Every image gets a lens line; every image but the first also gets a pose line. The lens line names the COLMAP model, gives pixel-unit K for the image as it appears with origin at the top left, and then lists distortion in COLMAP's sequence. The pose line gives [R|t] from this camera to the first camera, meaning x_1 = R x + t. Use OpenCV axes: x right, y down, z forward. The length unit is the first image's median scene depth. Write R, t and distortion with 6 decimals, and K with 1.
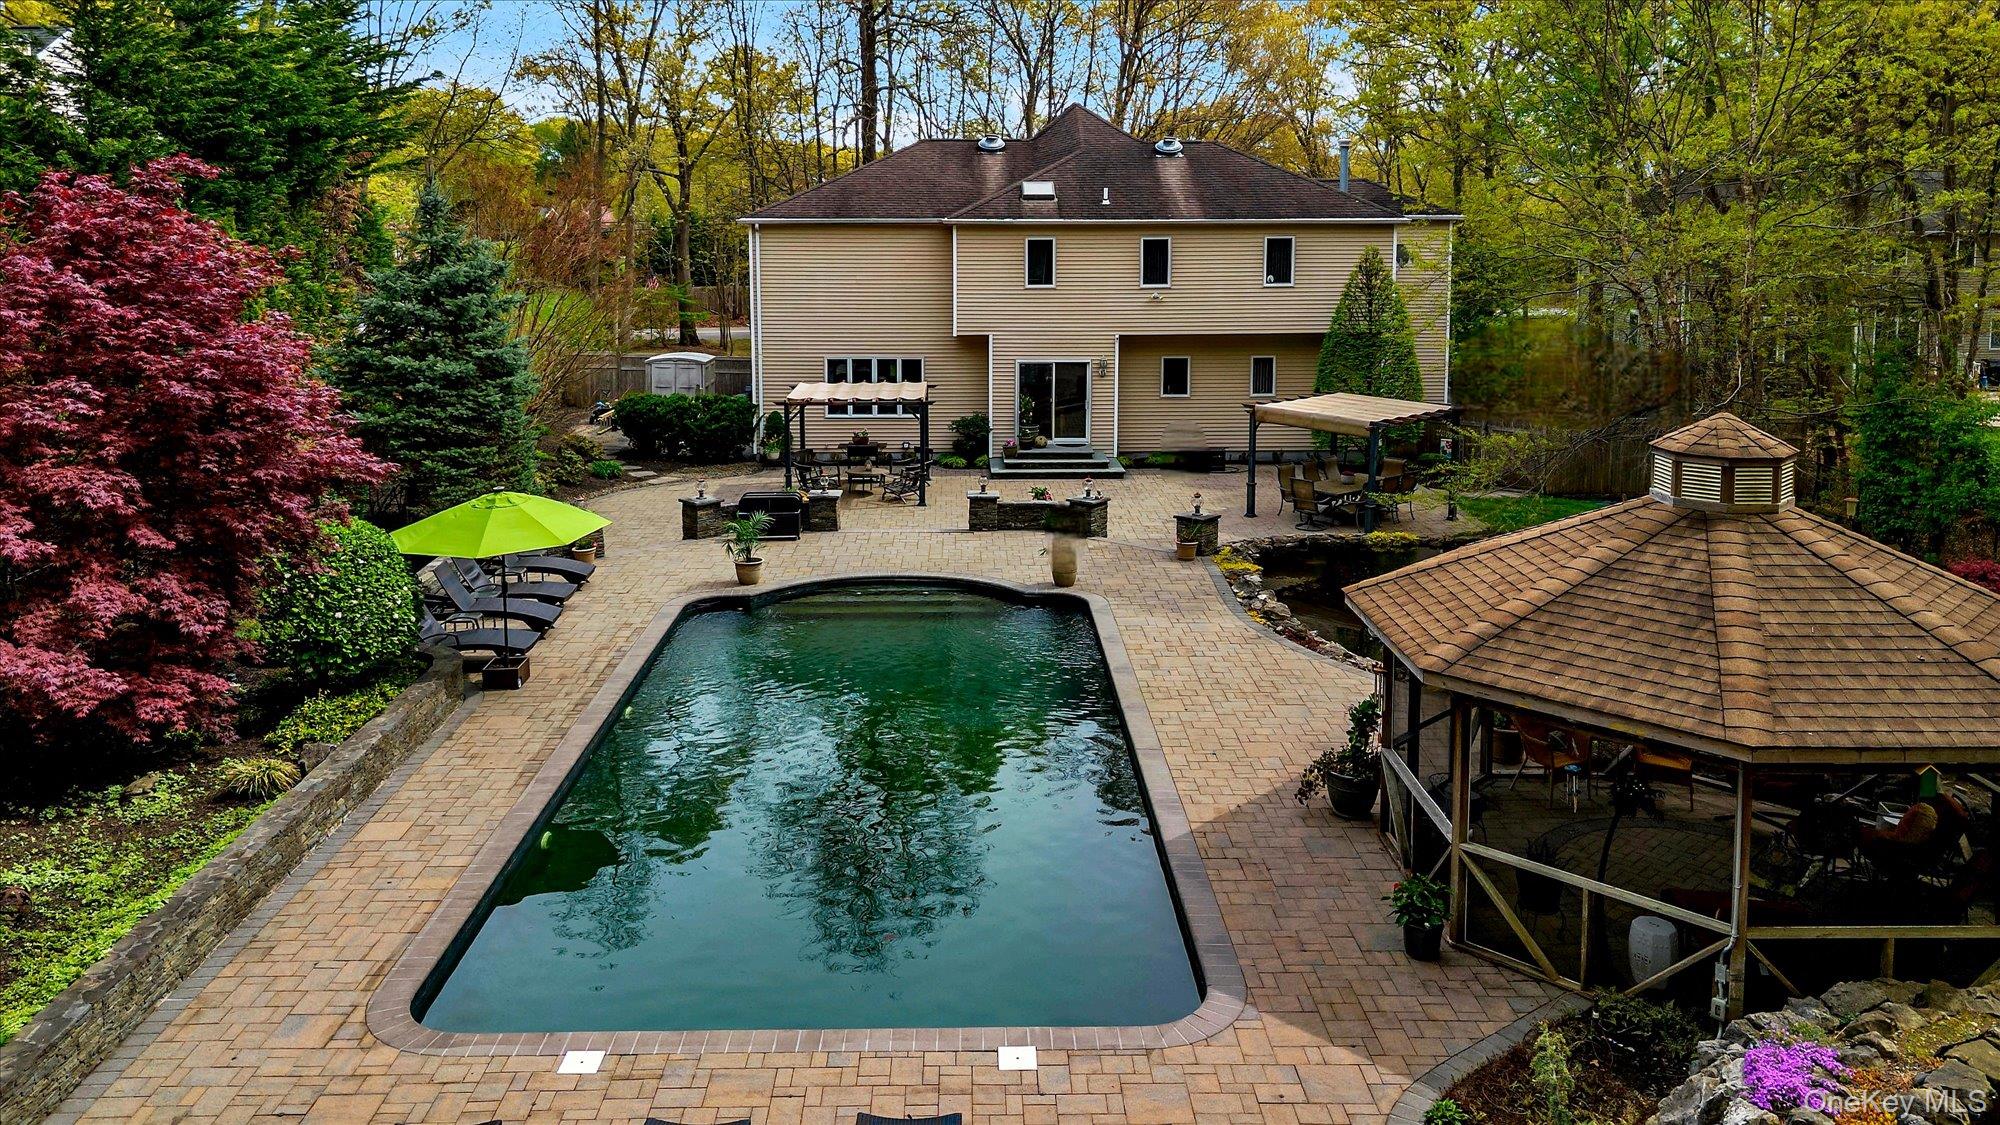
lens RADIAL K [[1405.1, 0, 927.1], [0, 1405.1, 570.4], [0, 0, 1]] dist [0.041350, -0.006316]
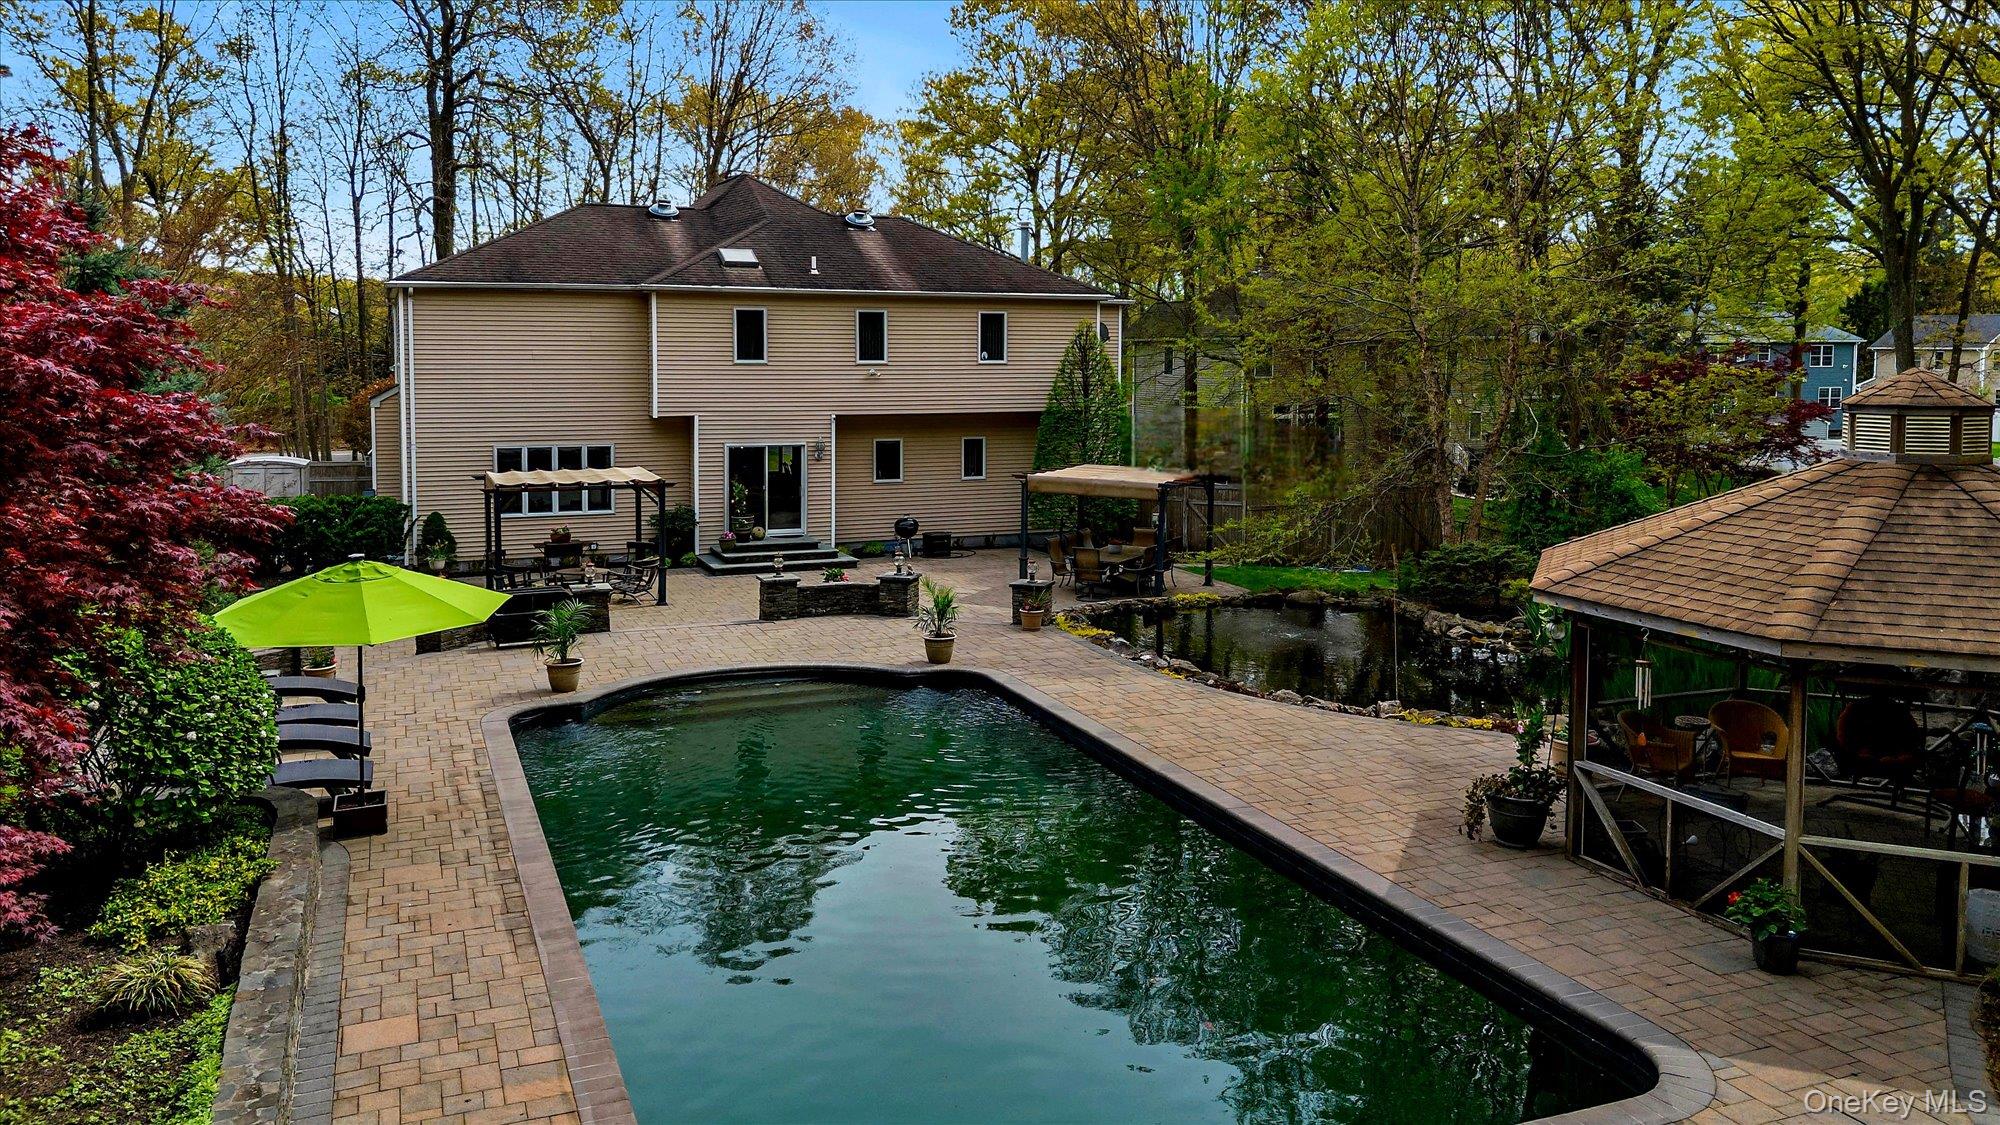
lens RADIAL K [[1462.1, 0, 1000.8], [0, 1462.1, 608.1], [0, 0, 1]] dist [0.057998, -0.069074]
pose [[0.937020, -0.062848, 0.343576, -0.104750], [0.083441, 0.995475, -0.045471, 0.012581], [-0.339163, 0.071275, 0.938023, 0.072953]]
